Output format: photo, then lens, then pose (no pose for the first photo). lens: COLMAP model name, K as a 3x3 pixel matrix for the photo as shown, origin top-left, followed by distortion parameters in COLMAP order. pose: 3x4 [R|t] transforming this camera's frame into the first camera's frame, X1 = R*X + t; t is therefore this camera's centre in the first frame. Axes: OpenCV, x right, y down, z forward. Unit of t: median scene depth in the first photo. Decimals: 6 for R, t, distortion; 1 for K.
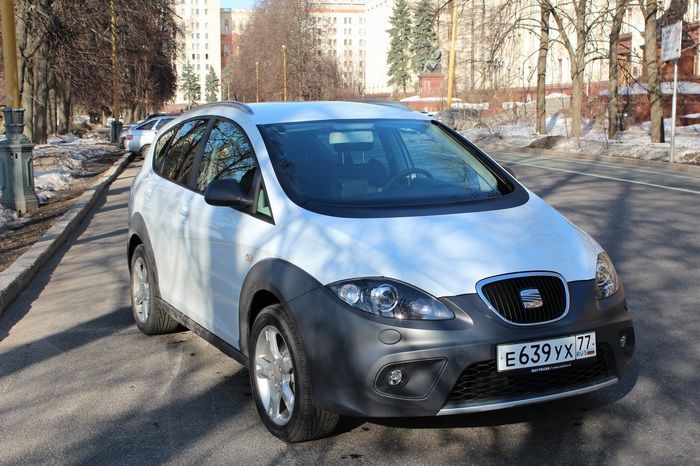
lens RADIAL K [[978.9, 0, 350.0], [0, 978.9, 233.0], [0, 0, 1]] dist [-0.027396, -0.059152]
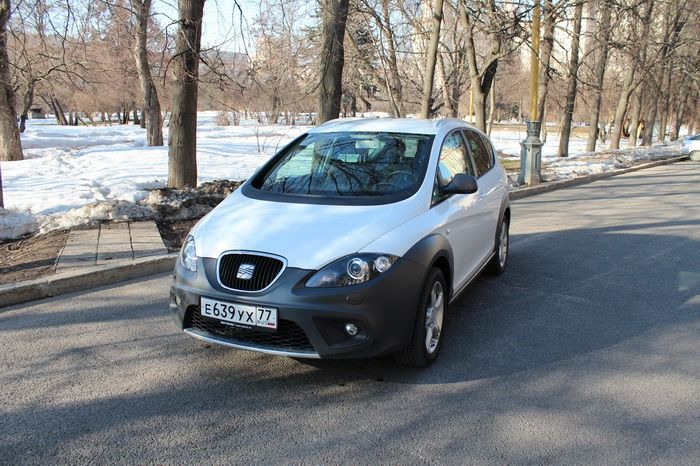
lens RADIAL K [[568.9, 0, 350.6], [0, 568.9, 235.7], [0, 0, 1]] dist [-0.157309, 0.115020]
pose [[0.636233, 0.166256, -0.753370, 0.836138], [-0.107422, 0.986083, 0.126892, -0.092525], [0.763982, 0.000196, 0.645238, 0.607789]]
